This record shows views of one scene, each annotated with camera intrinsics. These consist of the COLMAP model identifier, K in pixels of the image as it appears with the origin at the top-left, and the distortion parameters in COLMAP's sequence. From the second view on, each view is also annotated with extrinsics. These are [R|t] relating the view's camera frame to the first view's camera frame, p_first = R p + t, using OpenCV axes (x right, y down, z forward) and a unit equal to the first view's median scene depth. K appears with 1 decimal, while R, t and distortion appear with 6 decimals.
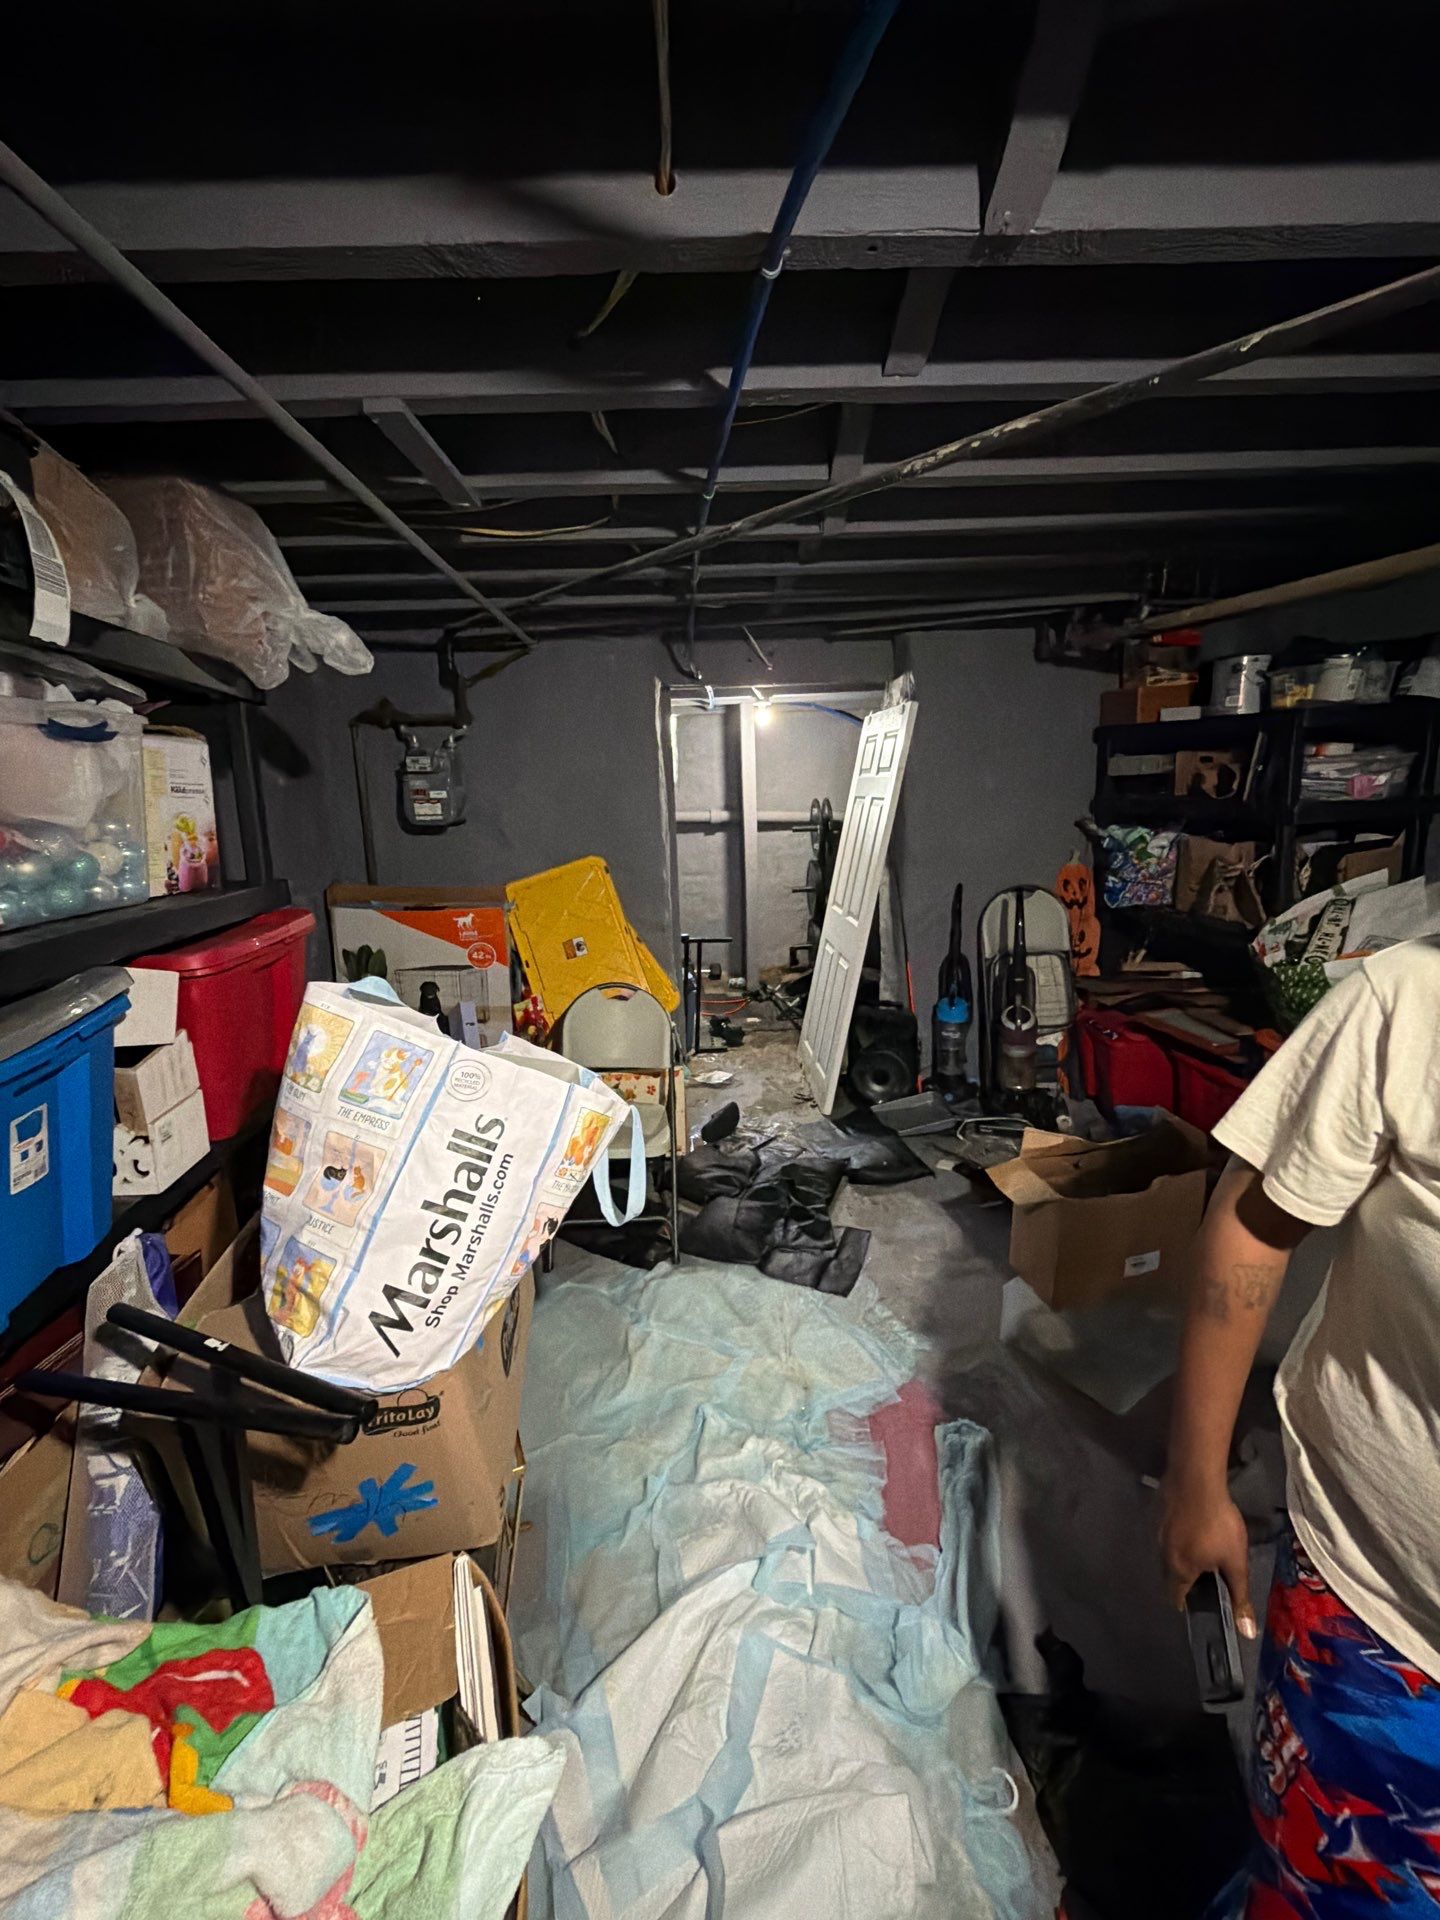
lens RADIAL K [[768.3, 0, 720.0], [0, 768.3, 960.0], [0, 0, 1]] dist [-0.000378, 0.000108]
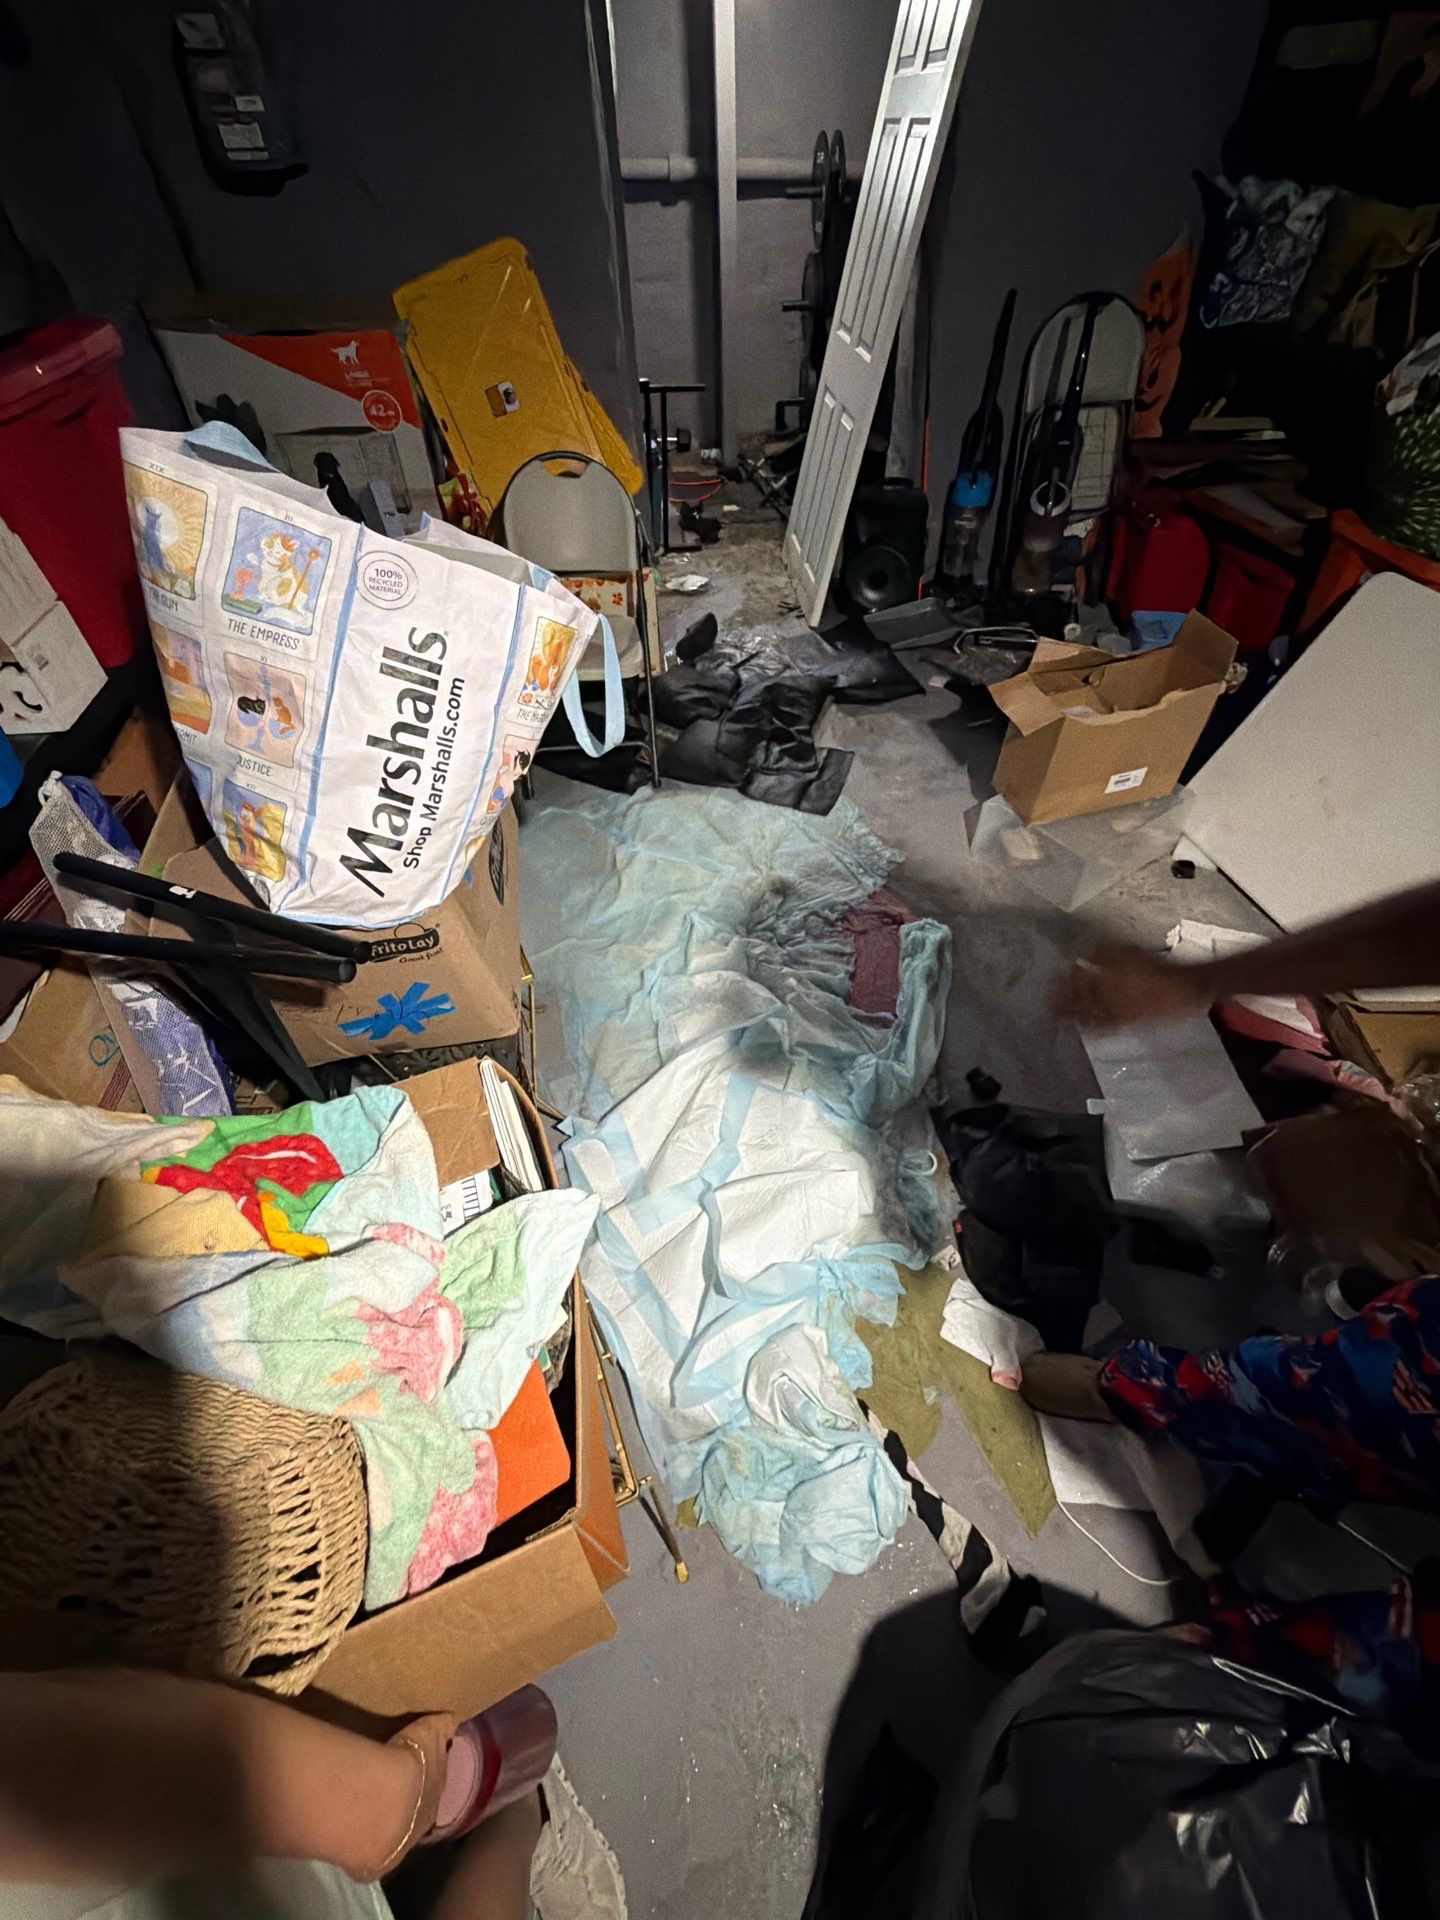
lens RADIAL K [[768.3, 0, 720.0], [0, 768.3, 960.0], [0, 0, 1]] dist [-0.000378, 0.000108]
pose [[0.999288, -0.025891, 0.027449, -0.014576], [0.005674, 0.822283, 0.569051, 0.020702], [-0.037304, -0.568490, 0.821844, 0.085754]]
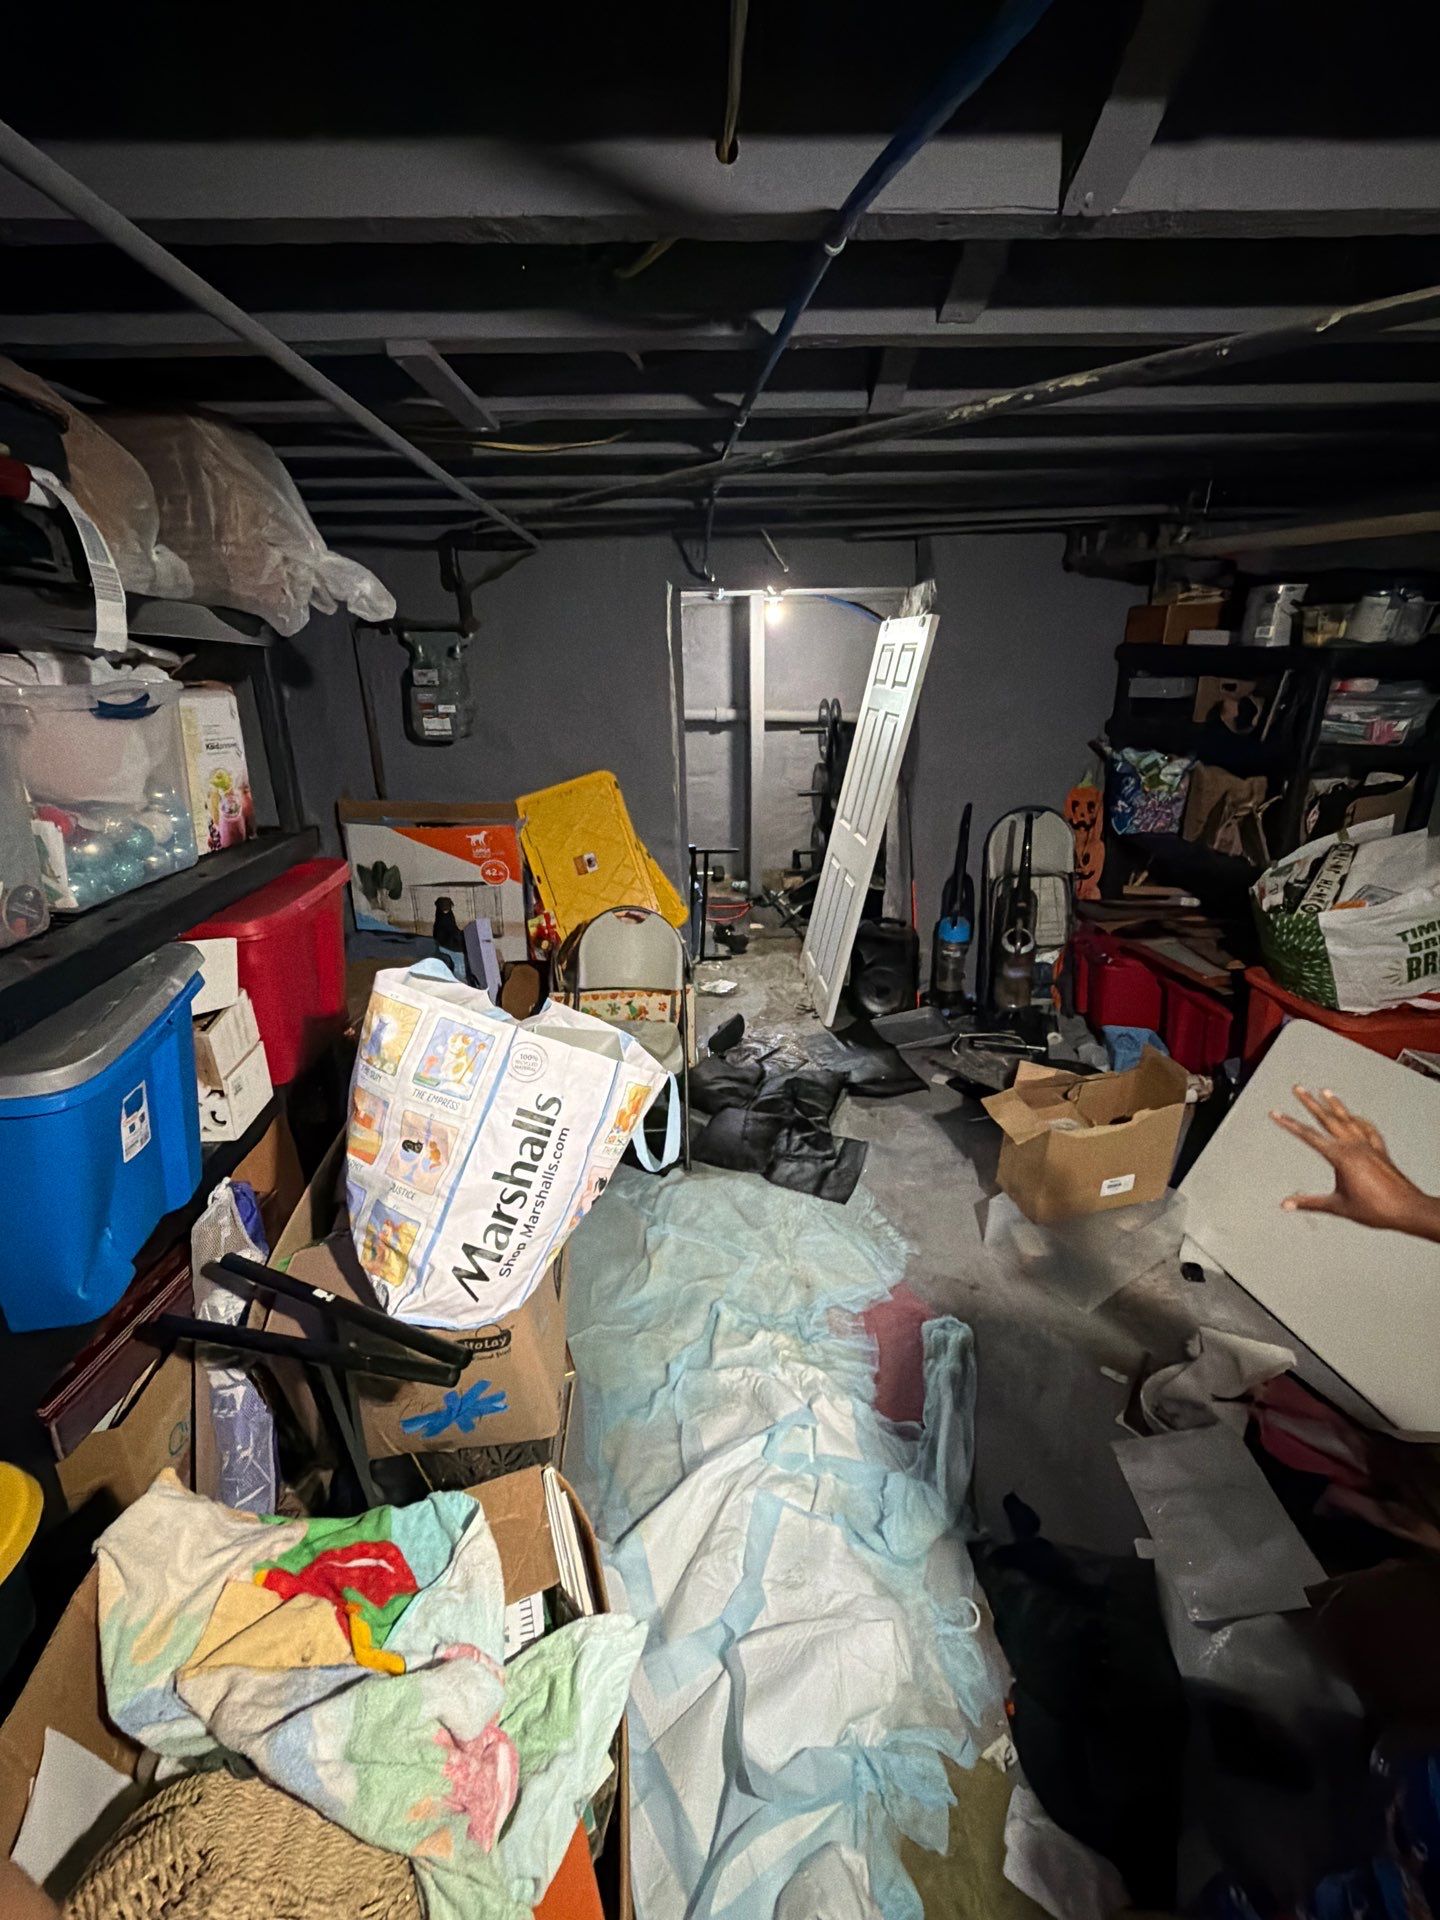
lens RADIAL K [[768.3, 0, 720.0], [0, 768.3, 960.0], [0, 0, 1]] dist [-0.000378, 0.000108]
pose [[0.999857, 0.014658, 0.008457, -0.041470], [-0.015774, 0.988250, 0.152027, -0.102793], [-0.006129, -0.152138, 0.988340, -0.040604]]
